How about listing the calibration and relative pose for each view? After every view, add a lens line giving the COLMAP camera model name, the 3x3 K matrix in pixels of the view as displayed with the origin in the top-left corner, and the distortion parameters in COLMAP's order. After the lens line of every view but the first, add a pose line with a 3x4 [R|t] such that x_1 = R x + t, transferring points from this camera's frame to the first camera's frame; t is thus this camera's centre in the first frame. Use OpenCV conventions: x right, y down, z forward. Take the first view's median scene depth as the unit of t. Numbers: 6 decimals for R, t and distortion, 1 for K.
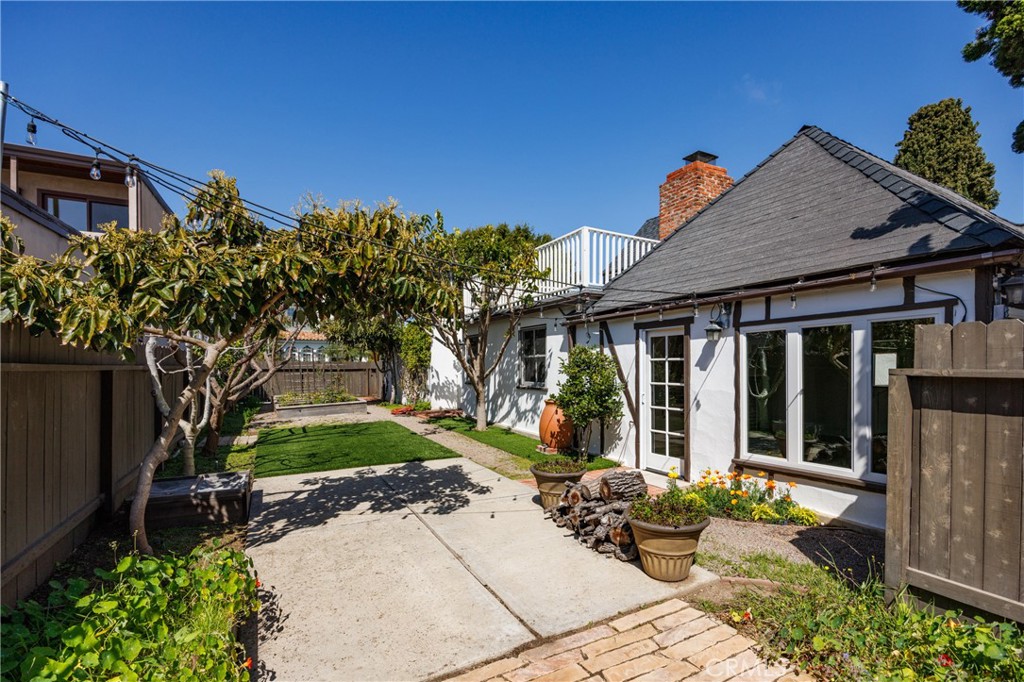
lens RADIAL K [[453.1, 0, 512.8], [0, 453.1, 363.2], [0, 0, 1]] dist [-0.000993, 0.000076]
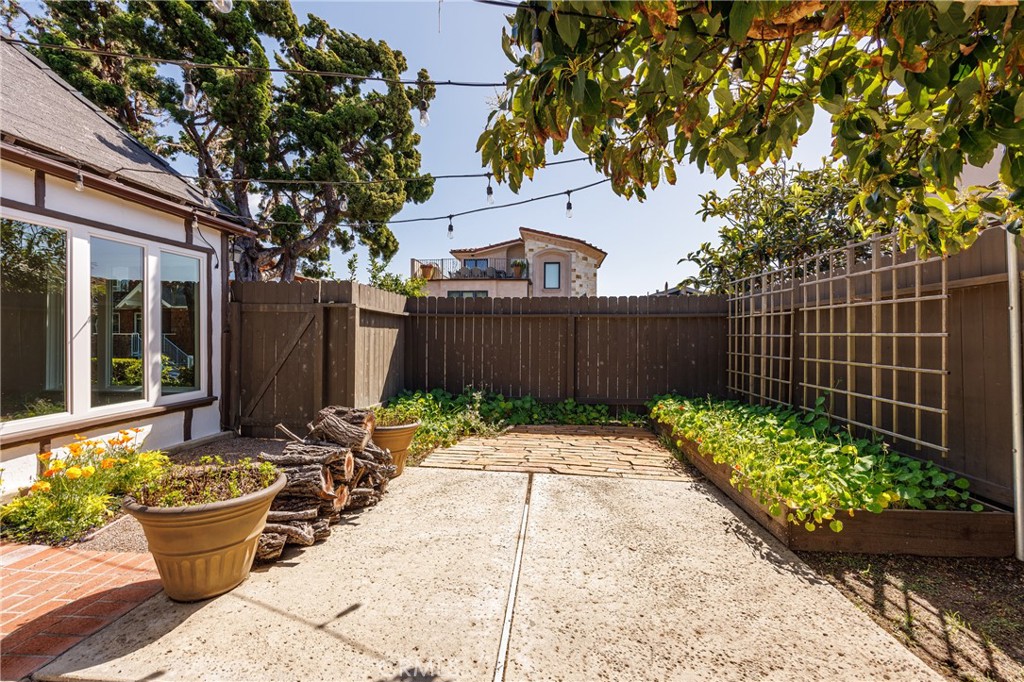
lens RADIAL K [[435.2, 0, 517.0], [0, 435.2, 341.4], [0, 0, 1]] dist [0.000404, 0.000041]
pose [[-0.839393, -0.009784, 0.543436, -0.338561], [-0.014060, 0.999894, -0.003715, 0.085114], [-0.543342, -0.010759, -0.839442, 1.107072]]
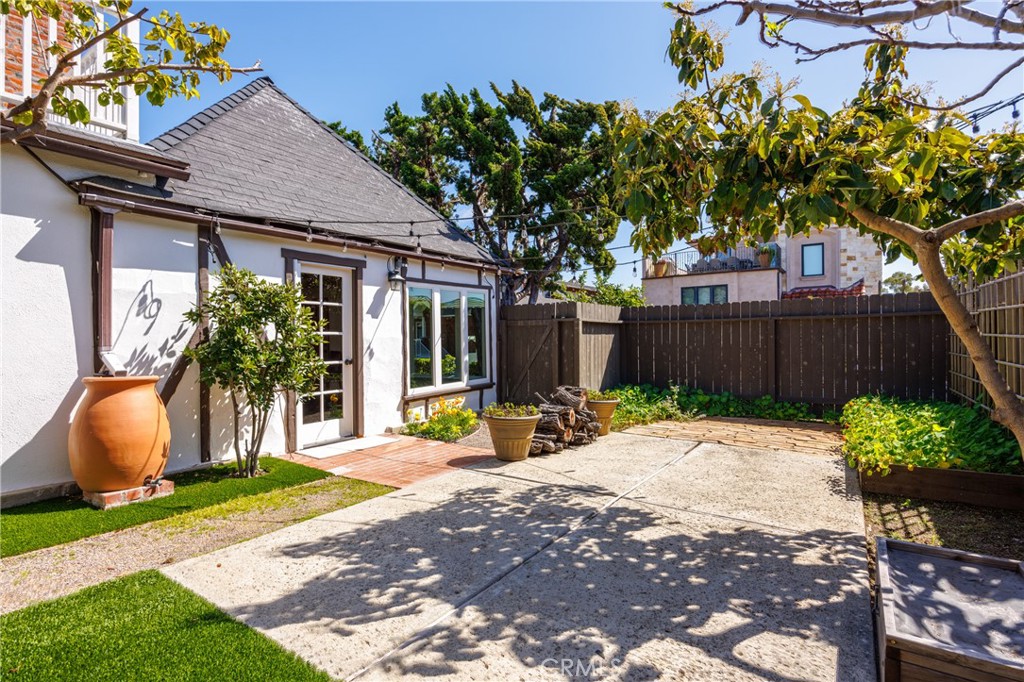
lens RADIAL K [[503.1, 0, 512.0], [0, 503.1, 341.0], [0, 0, 1]] dist [-0.002360, -0.000254]
pose [[-0.464866, 0.001310, 0.885380, -0.765533], [0.001028, 0.999999, -0.000940, 0.074712], [-0.885381, 0.000473, -0.464867, 1.381212]]
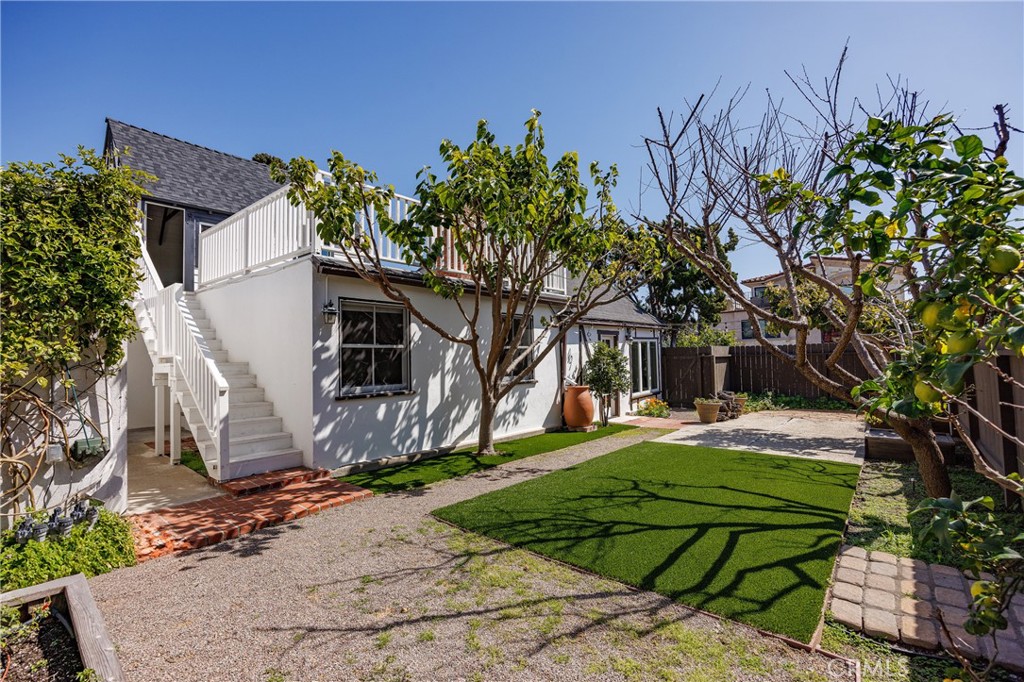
lens RADIAL K [[464.2, 0, 508.8], [0, 464.2, 345.2], [0, 0, 1]] dist [-0.000345, 0.000084]
pose [[-0.380035, 0.032862, 0.924388, -1.453964], [0.012824, 0.999460, -0.030259, 0.013361], [-0.924883, 0.000355, -0.380251, 2.503114]]
